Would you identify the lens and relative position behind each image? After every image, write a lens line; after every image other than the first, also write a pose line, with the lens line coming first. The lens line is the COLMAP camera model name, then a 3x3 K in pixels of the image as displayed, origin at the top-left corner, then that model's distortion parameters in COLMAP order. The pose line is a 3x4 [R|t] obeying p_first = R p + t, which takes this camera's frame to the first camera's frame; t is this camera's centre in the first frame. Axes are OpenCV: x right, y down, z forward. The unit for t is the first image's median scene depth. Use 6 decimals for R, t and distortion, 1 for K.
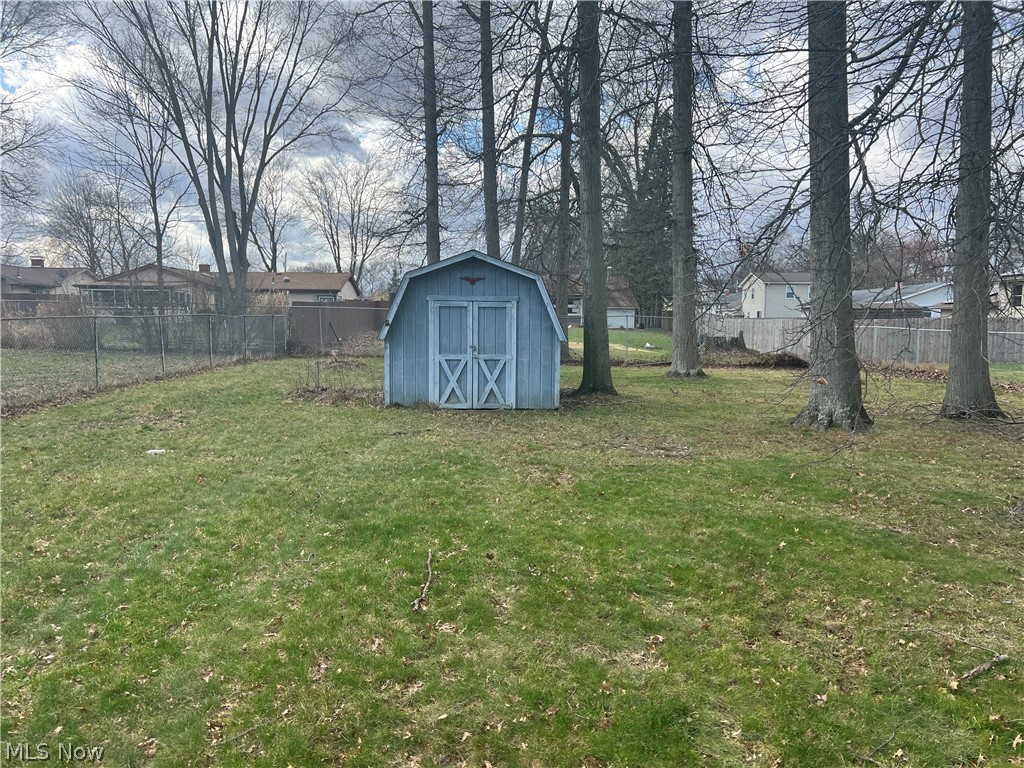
lens RADIAL K [[770.0, 0, 511.8], [0, 770.0, 382.7], [0, 0, 1]] dist [0.017311, -0.024645]
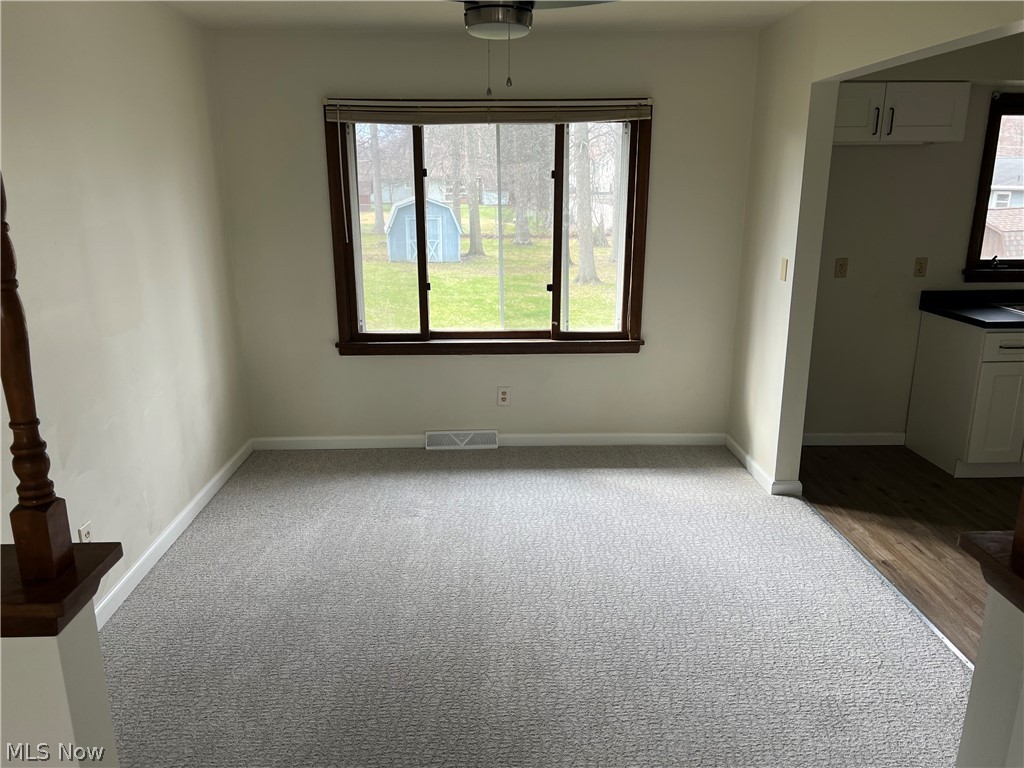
lens RADIAL K [[770.0, 0, 511.9], [0, 770.0, 385.4], [0, 0, 1]] dist [0.017311, -0.024645]
pose [[0.989483, -0.041741, 0.138498, -0.125168], [0.015649, 0.982731, 0.184375, -0.027180], [-0.143802, -0.180269, 0.973049, -1.389073]]
